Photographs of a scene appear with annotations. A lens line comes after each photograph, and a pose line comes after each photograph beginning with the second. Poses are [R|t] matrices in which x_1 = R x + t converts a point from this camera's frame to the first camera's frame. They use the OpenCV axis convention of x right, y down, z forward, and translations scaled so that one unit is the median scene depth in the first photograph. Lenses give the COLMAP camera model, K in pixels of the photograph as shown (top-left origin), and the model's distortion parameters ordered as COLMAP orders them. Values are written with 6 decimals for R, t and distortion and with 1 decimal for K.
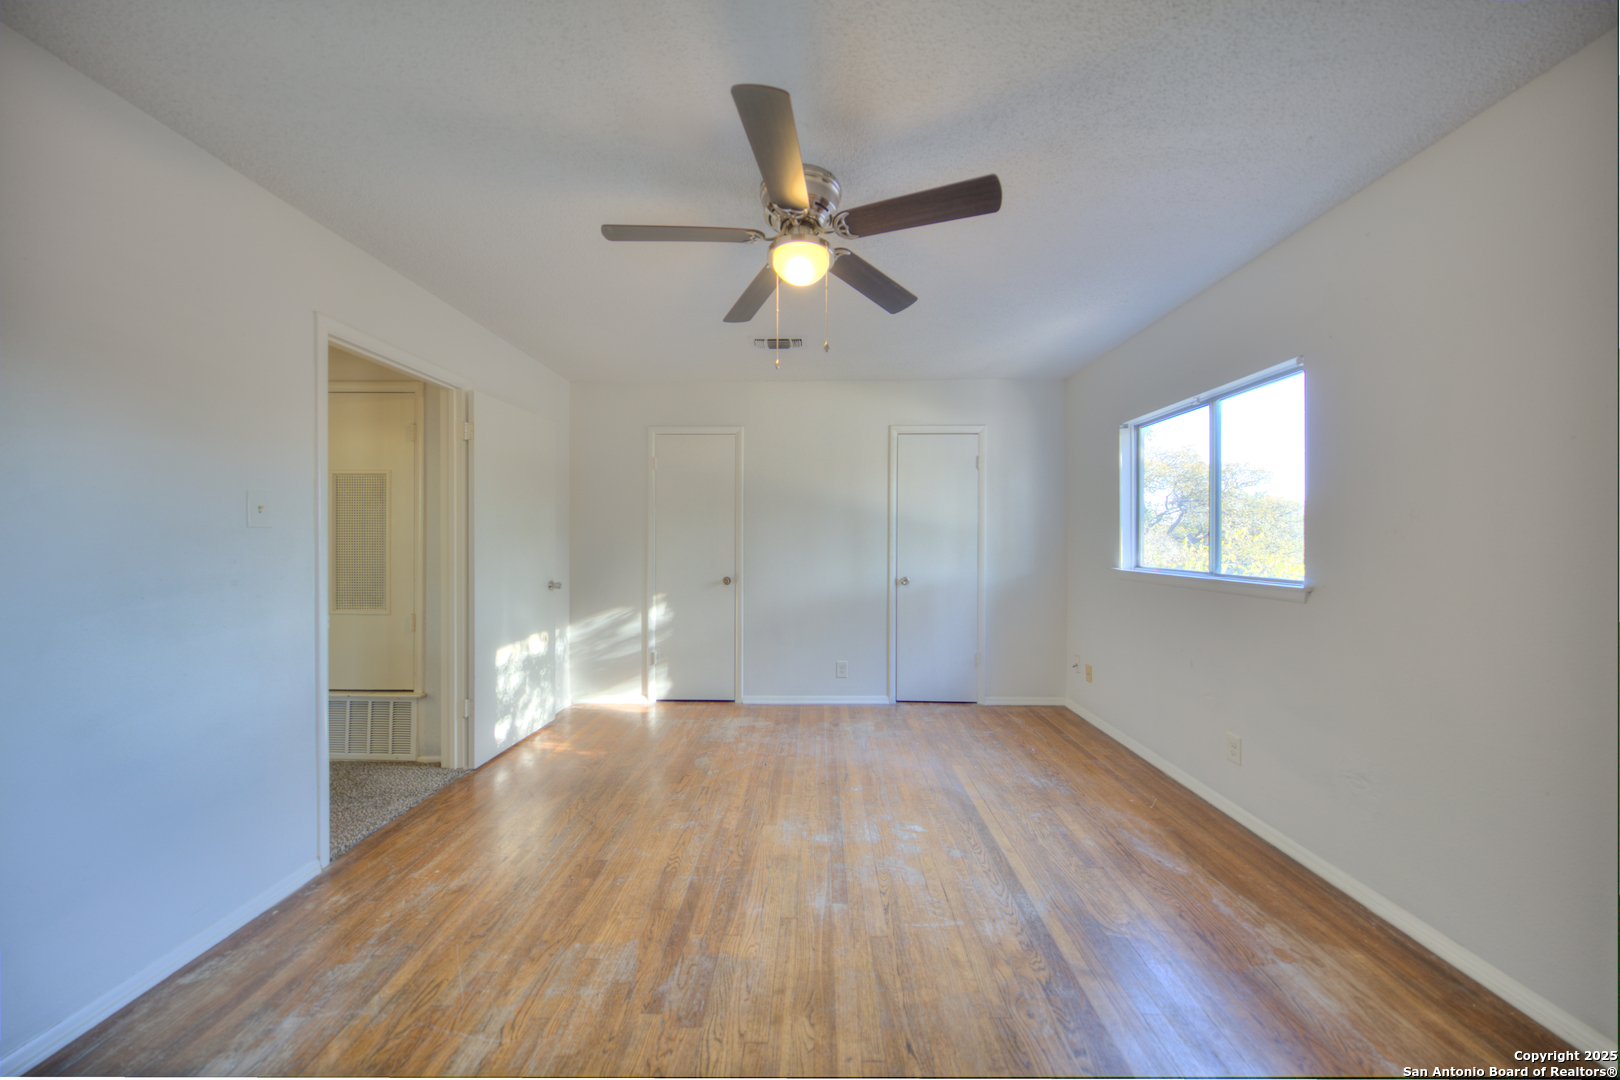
lens RADIAL K [[516.0, 0, 812.3], [0, 516.0, 539.9], [0, 0, 1]] dist [0.004684, -0.003972]
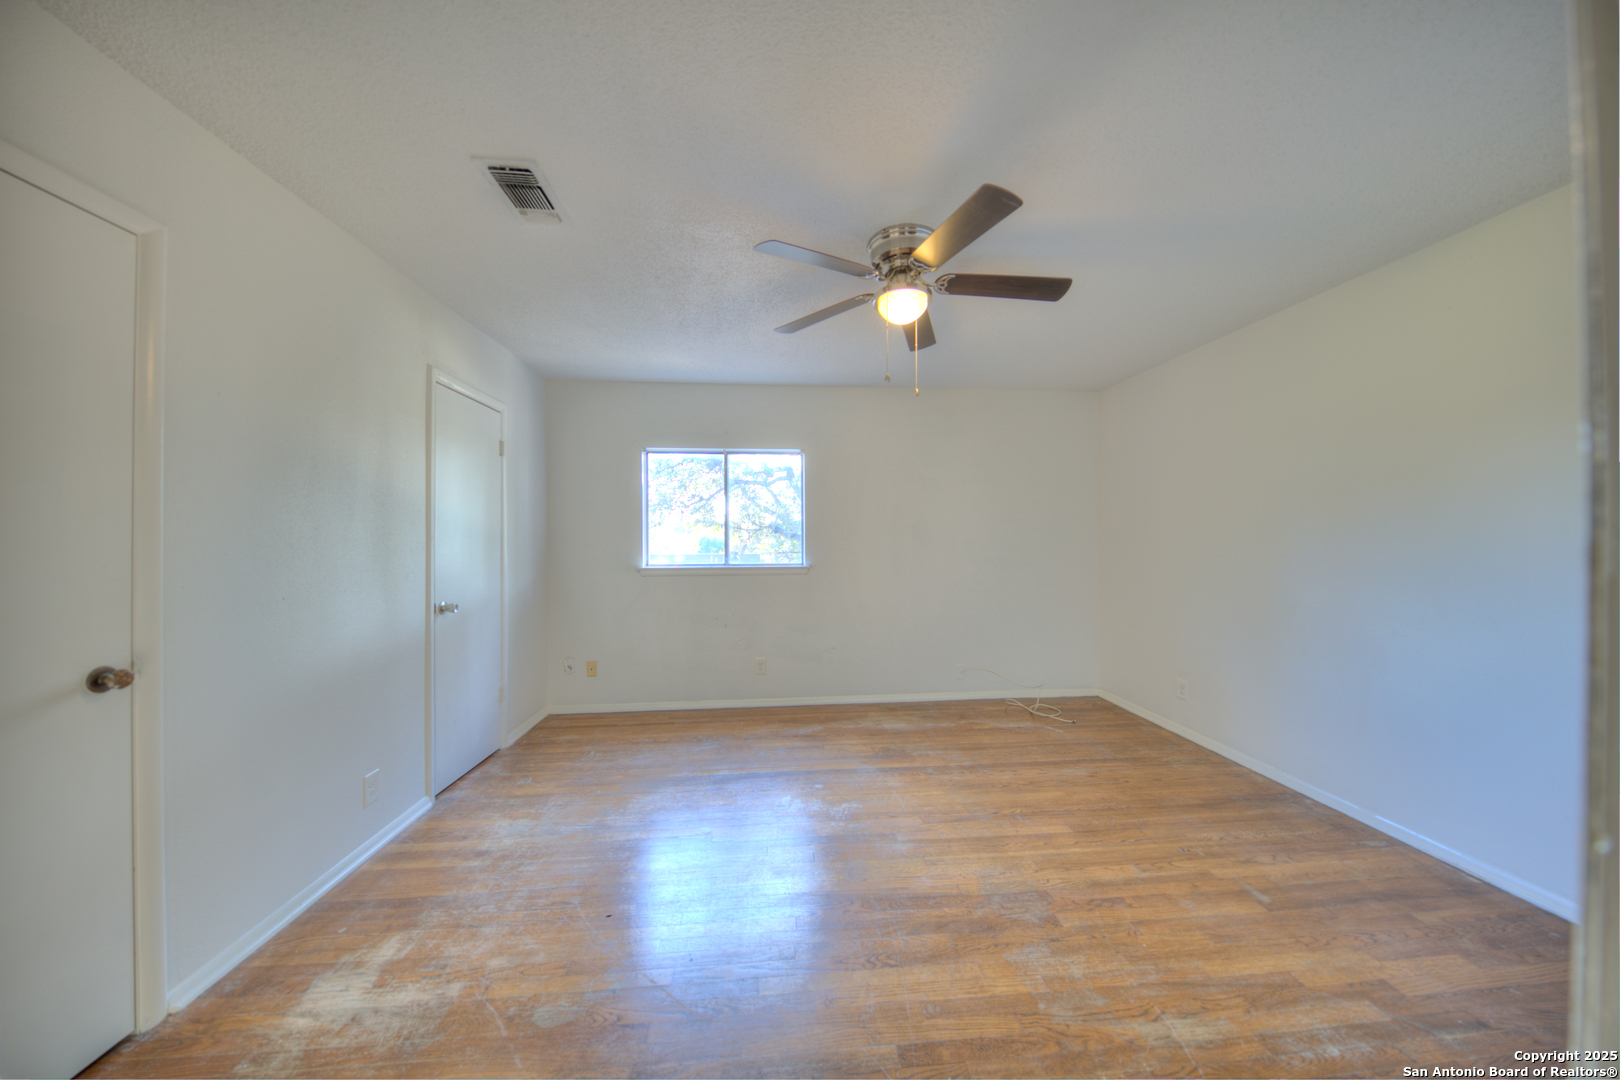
lens RADIAL K [[516.0, 0, 812.3], [0, 516.0, 539.9], [0, 0, 1]] dist [0.004684, -0.003972]
pose [[-0.093480, -0.000967, 0.995621, -1.090875], [0.008537, 0.999962, 0.001773, -0.008645], [-0.995585, 0.008665, -0.093468, 1.237271]]
